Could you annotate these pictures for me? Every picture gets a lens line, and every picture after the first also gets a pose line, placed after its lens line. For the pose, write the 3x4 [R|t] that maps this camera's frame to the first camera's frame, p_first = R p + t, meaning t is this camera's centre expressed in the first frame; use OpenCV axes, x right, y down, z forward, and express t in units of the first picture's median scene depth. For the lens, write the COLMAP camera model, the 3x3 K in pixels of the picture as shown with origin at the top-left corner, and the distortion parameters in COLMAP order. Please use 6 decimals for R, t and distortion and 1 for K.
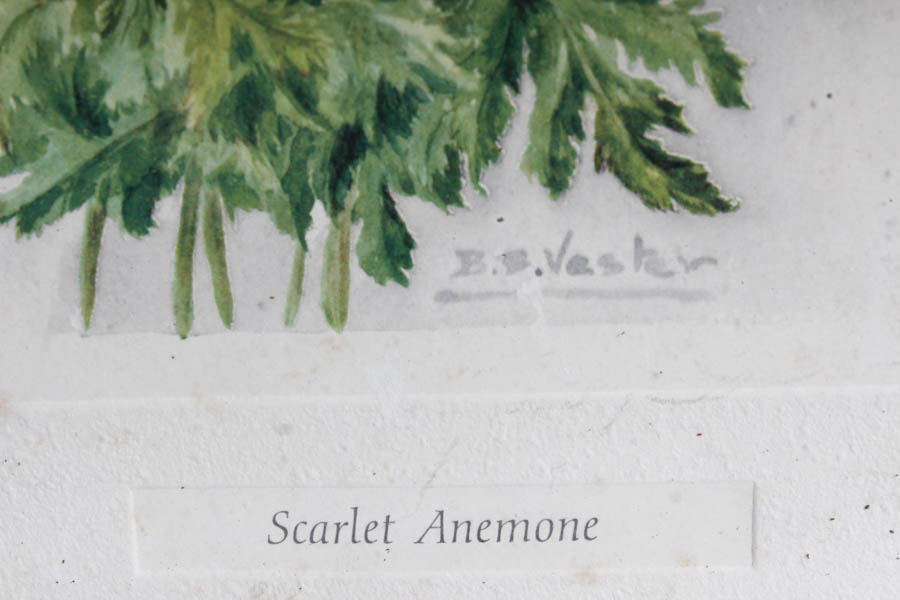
lens RADIAL K [[1295.7, 0, 450.1], [0, 1295.7, 299.8], [0, 0, 1]] dist [-0.008629, 0.000000]
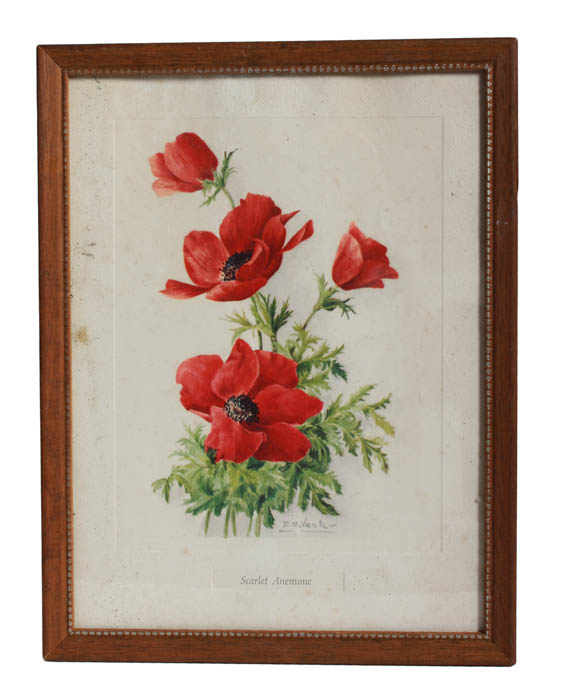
lens RADIAL K [[813.8, 0, 281.2], [0, 813.8, 350.2], [0, 0, 1]] dist [-0.024842, 0.000000]
pose [[0.998969, 0.037412, 0.025726, -0.106165], [-0.031255, 0.977621, -0.208041, -0.032088], [-0.032933, 0.207022, 0.977782, -2.144943]]
